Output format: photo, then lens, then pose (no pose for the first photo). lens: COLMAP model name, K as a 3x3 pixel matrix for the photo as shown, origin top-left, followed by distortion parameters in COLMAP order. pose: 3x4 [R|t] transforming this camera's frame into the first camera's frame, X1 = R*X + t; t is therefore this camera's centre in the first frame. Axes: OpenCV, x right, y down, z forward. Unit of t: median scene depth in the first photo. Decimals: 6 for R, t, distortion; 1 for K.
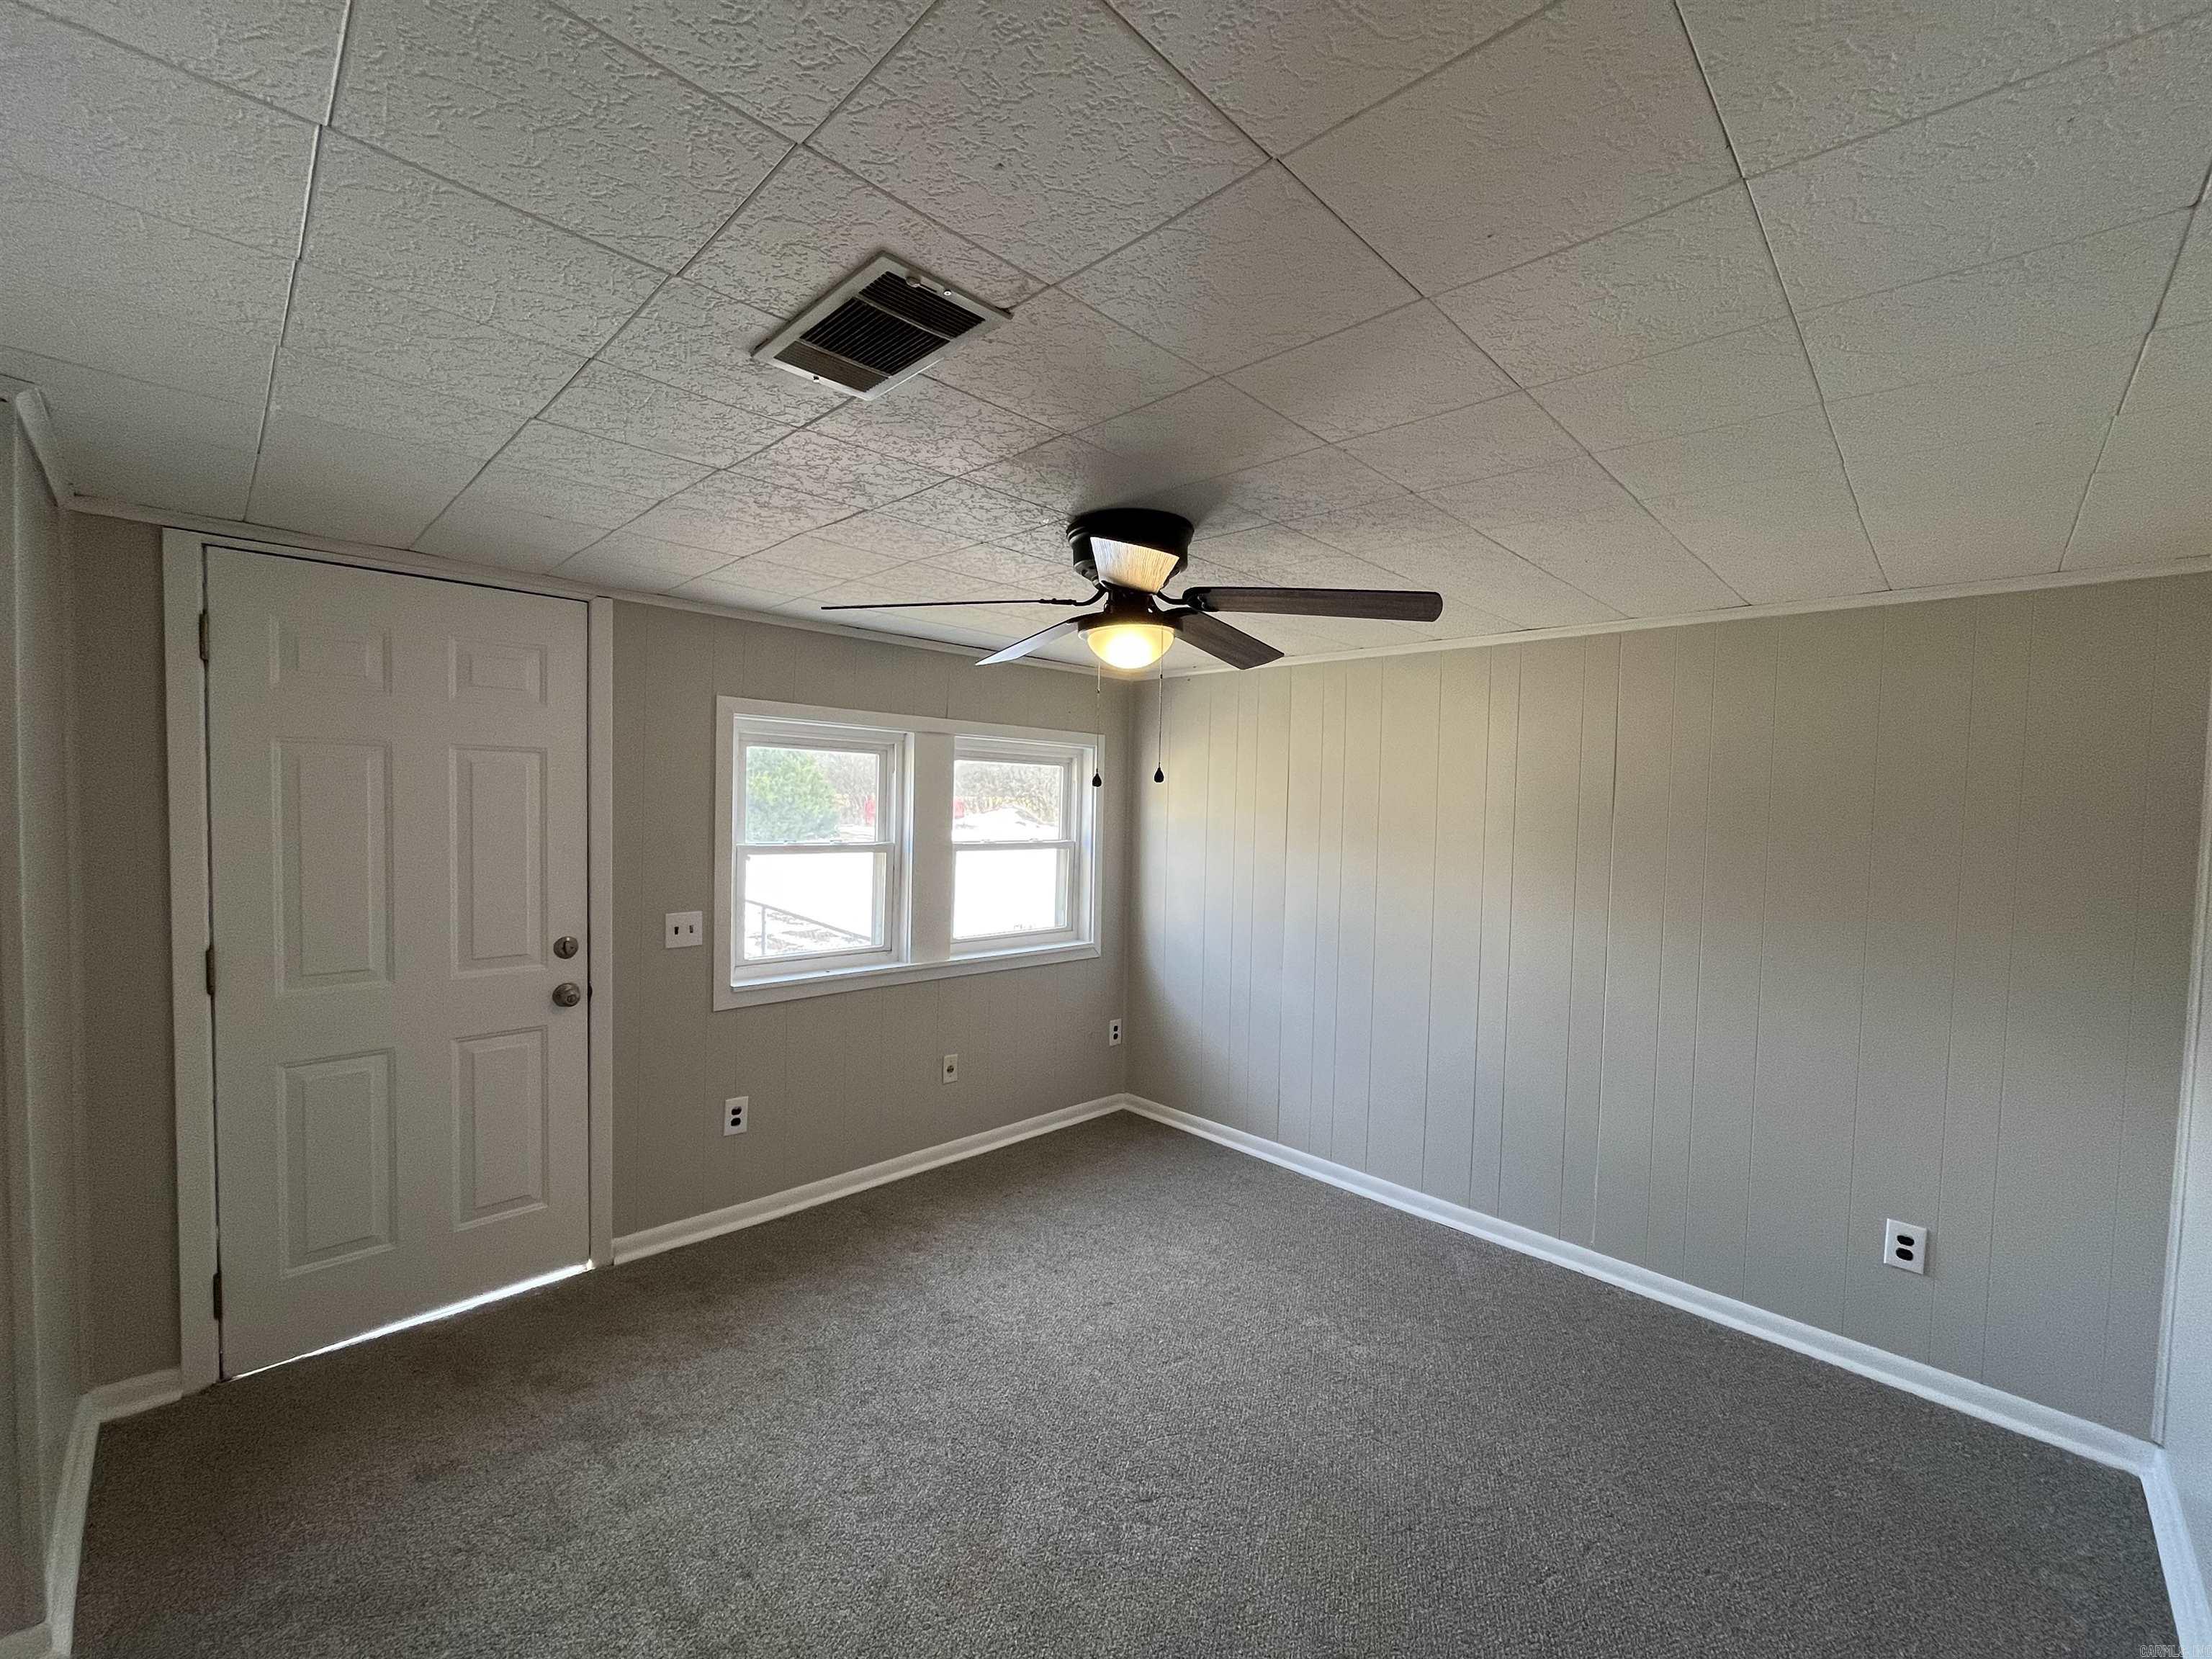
lens RADIAL K [[899.9, 0, 1115.2], [0, 899.9, 830.3], [0, 0, 1]] dist [-0.000290, 0.000287]
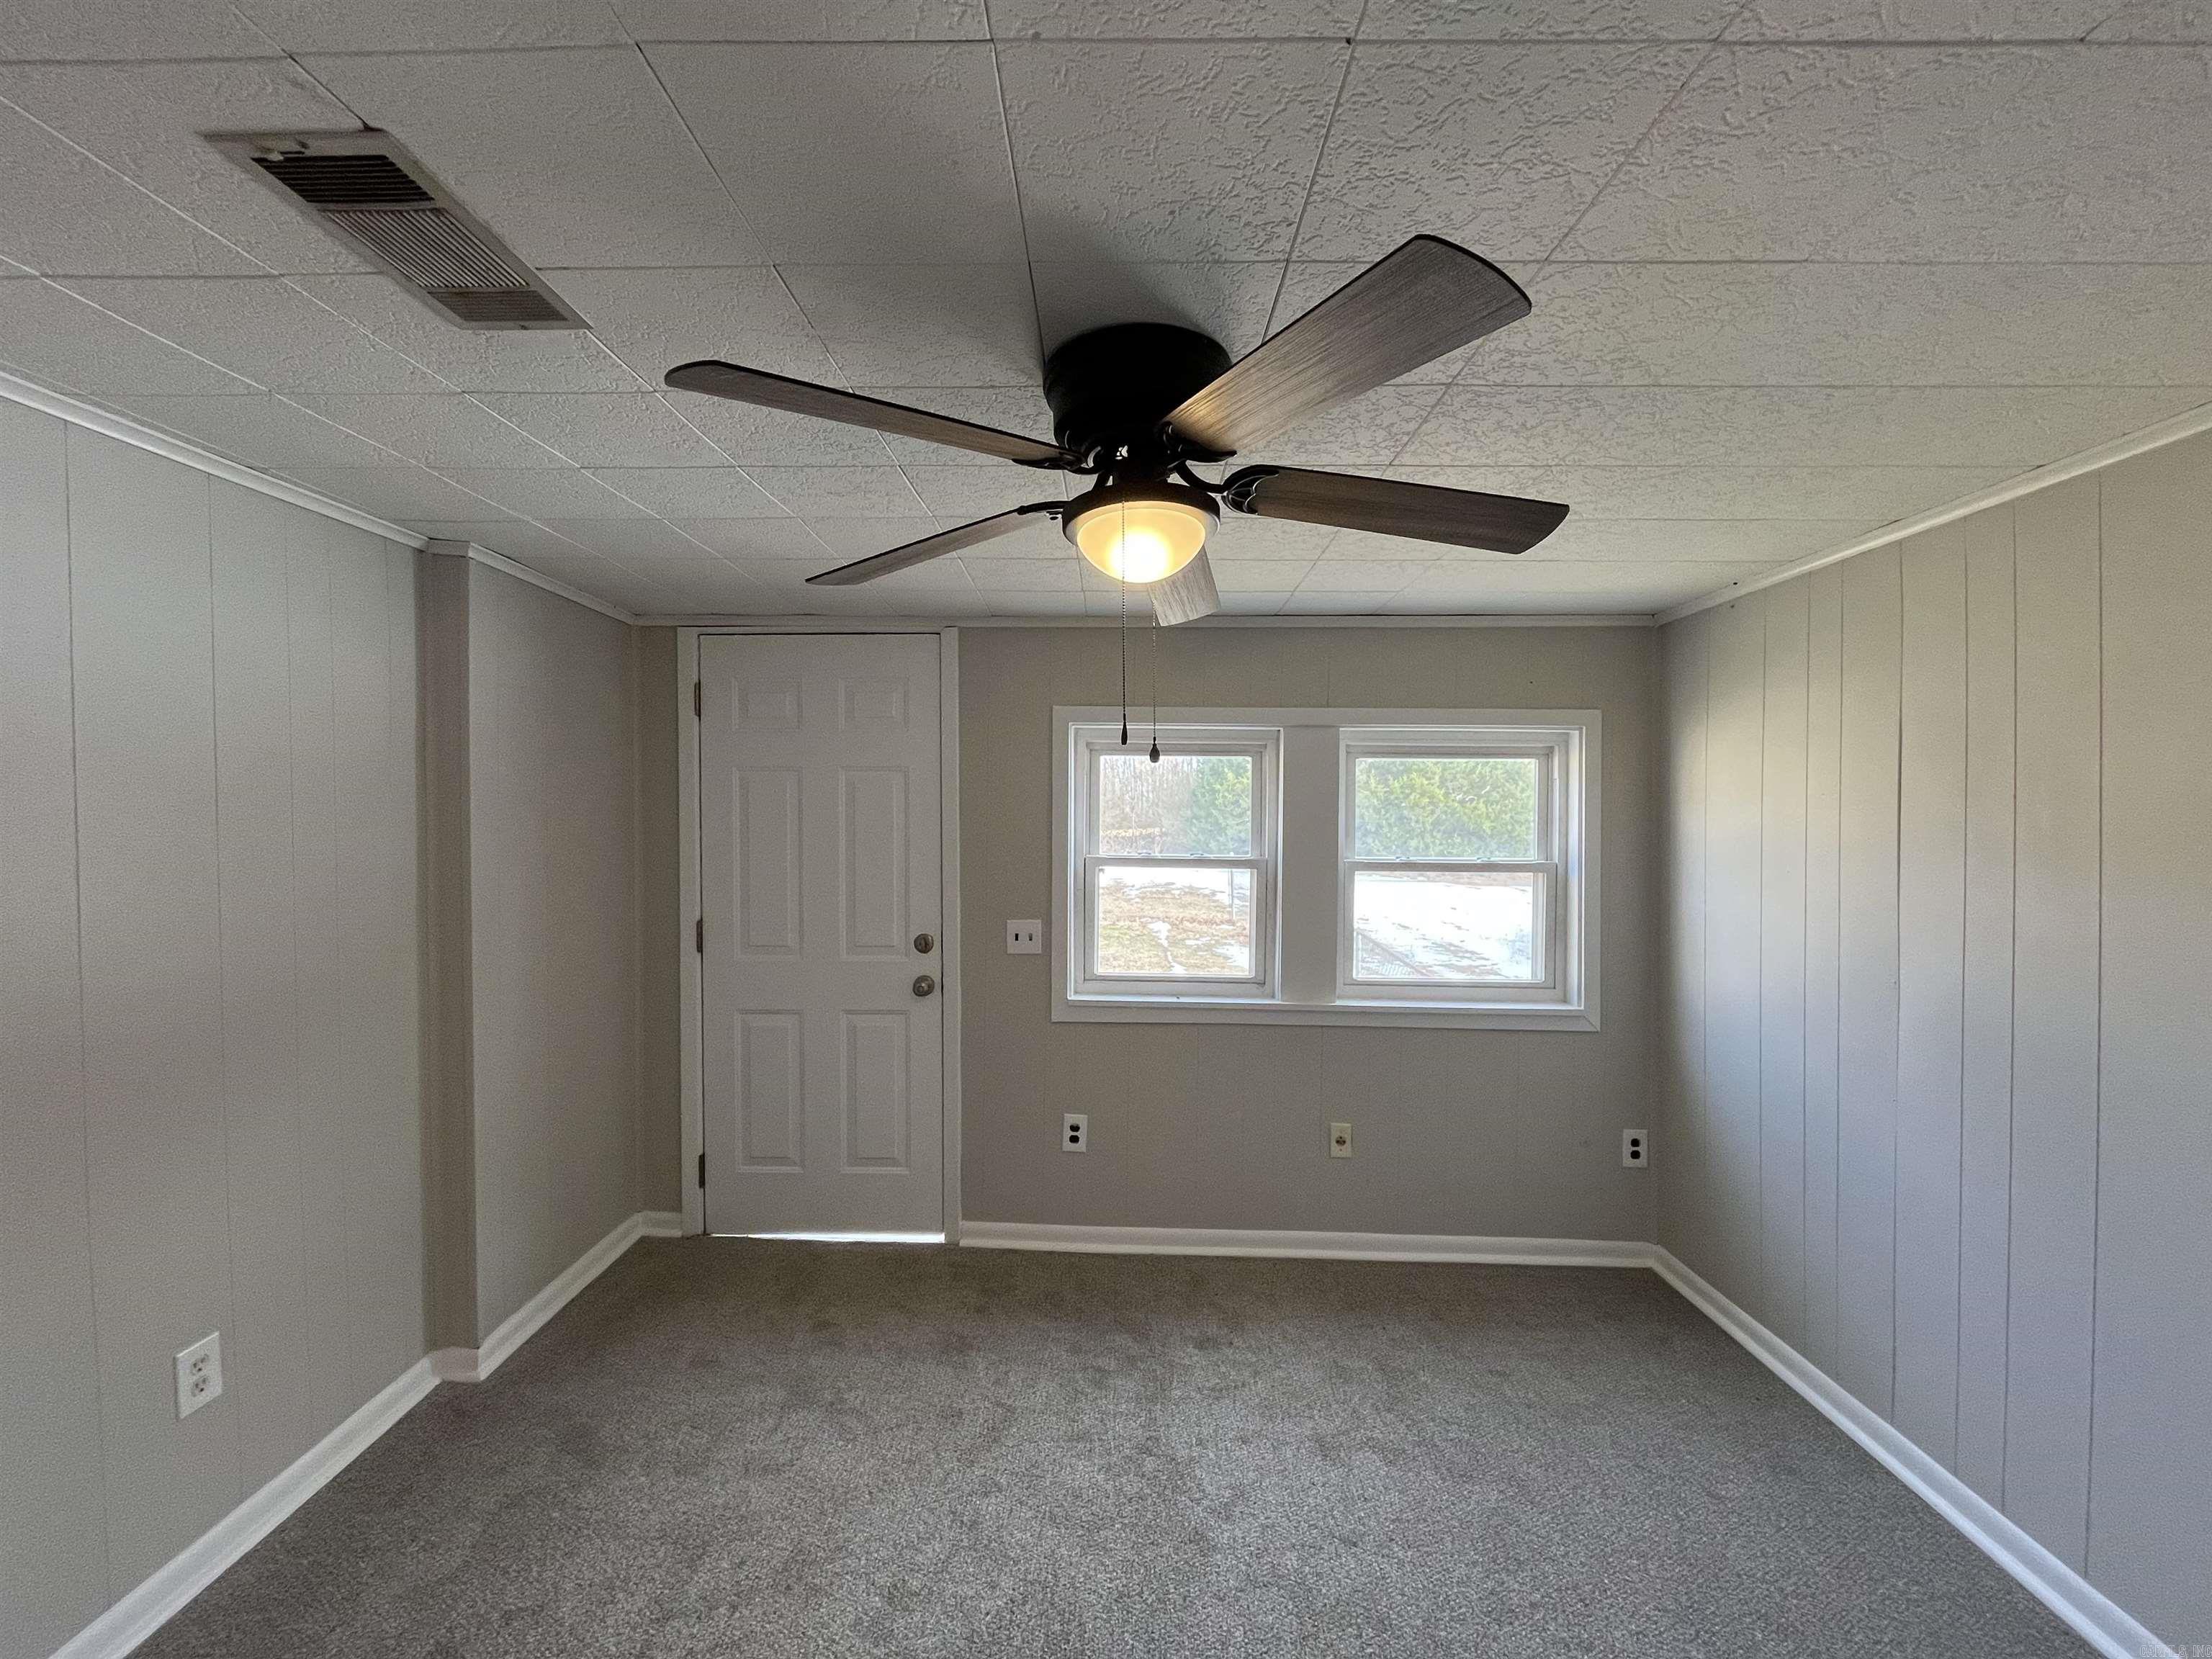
lens RADIAL K [[922.6, 0, 1098.2], [0, 922.6, 818.2], [0, 0, 1]] dist [0.002552, 0.000313]
pose [[0.683779, -0.009356, -0.729629, 0.342428], [-0.013565, 0.999582, -0.025530, 0.000920], [0.729563, 0.027354, 0.683366, 0.335911]]
